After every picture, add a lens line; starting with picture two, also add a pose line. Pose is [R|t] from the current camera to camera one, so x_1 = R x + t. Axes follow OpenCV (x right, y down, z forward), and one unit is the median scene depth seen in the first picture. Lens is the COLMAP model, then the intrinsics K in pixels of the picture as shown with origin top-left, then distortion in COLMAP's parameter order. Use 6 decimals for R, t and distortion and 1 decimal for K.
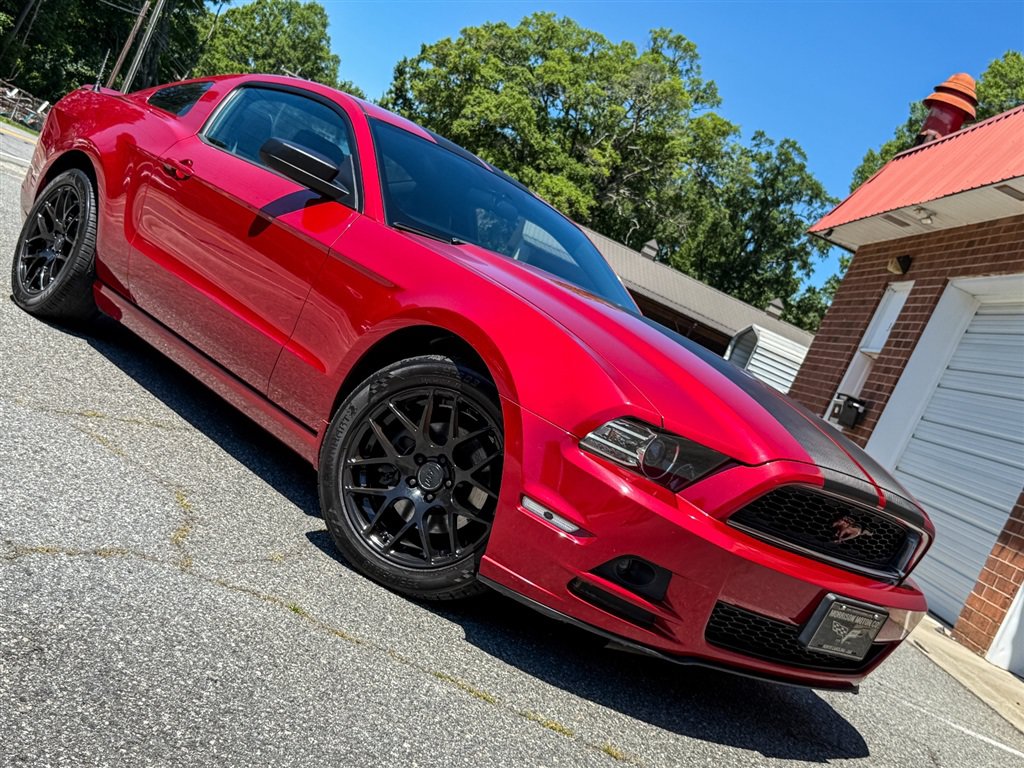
lens RADIAL K [[1191.9, 0, 511.4], [0, 1191.9, 384.5], [0, 0, 1]] dist [0.216842, -0.544731]
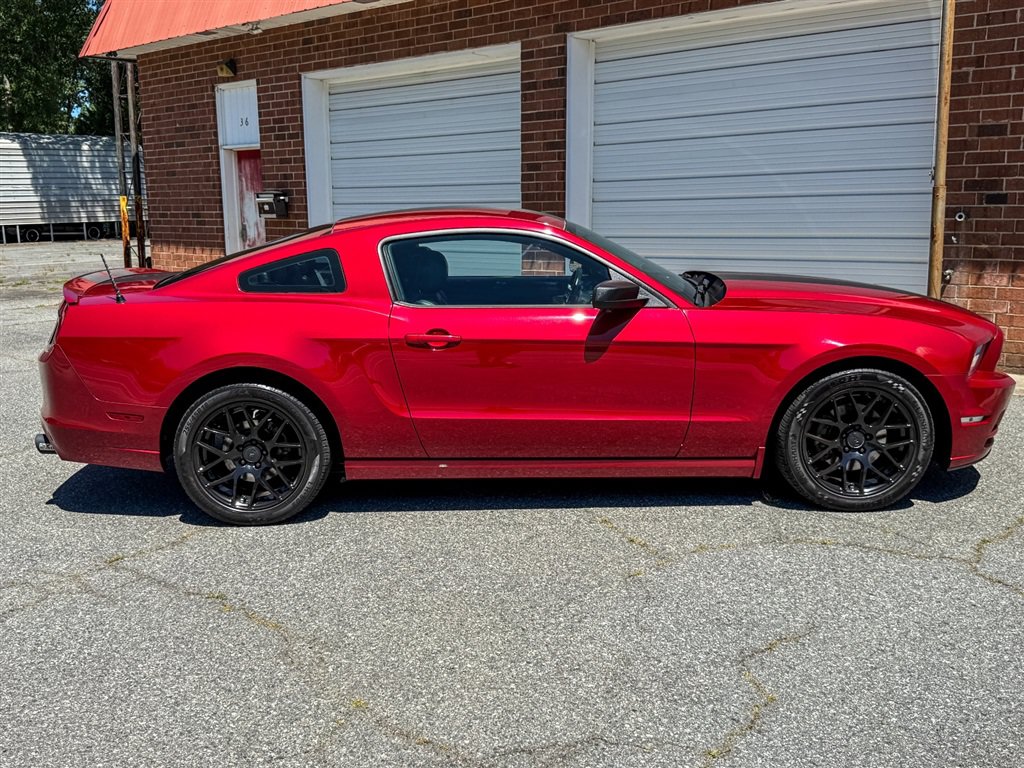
lens RADIAL K [[1012.5, 0, 510.5], [0, 1012.5, 389.0], [0, 0, 1]] dist [0.163266, -0.375570]
pose [[0.604112, -0.534992, 0.590621, -0.302826], [0.327810, 0.842370, 0.427731, -0.194024], [-0.726353, -0.064786, 0.684261, 0.103890]]
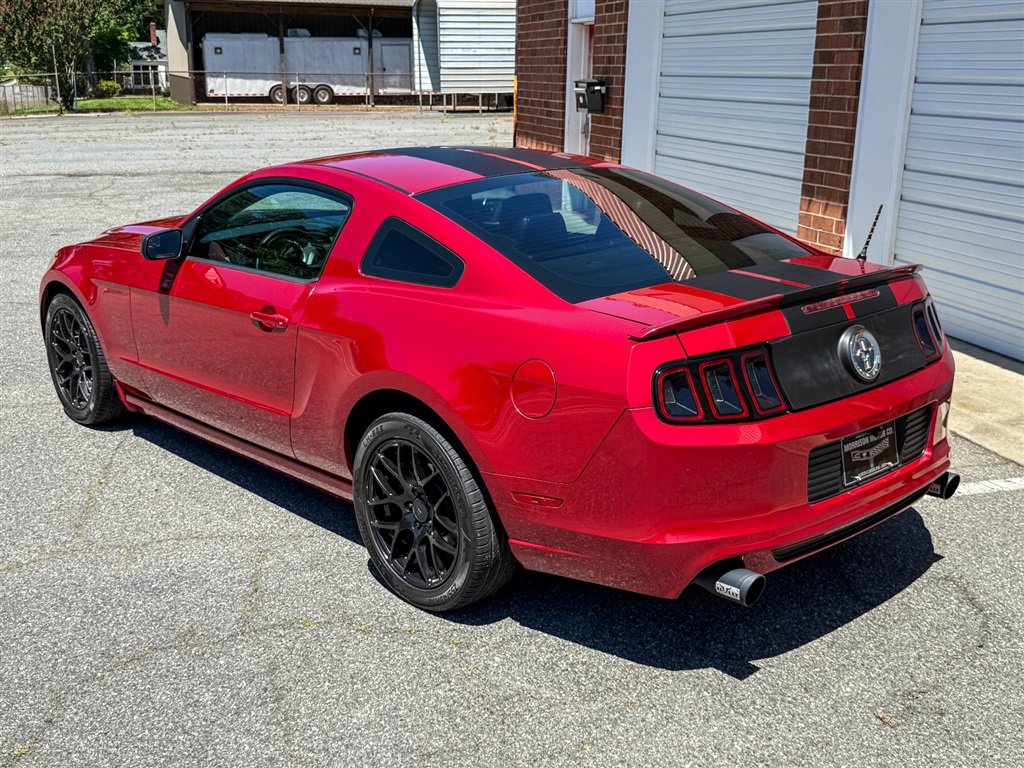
lens RADIAL K [[1114.6, 0, 510.0], [0, 1114.6, 385.1], [0, 0, 1]] dist [0.184525, -0.439387]
pose [[0.881014, -0.458114, 0.118094, 0.003042], [0.407674, 0.861811, 0.301802, -0.082934], [-0.240034, -0.217748, 0.946028, 0.096414]]
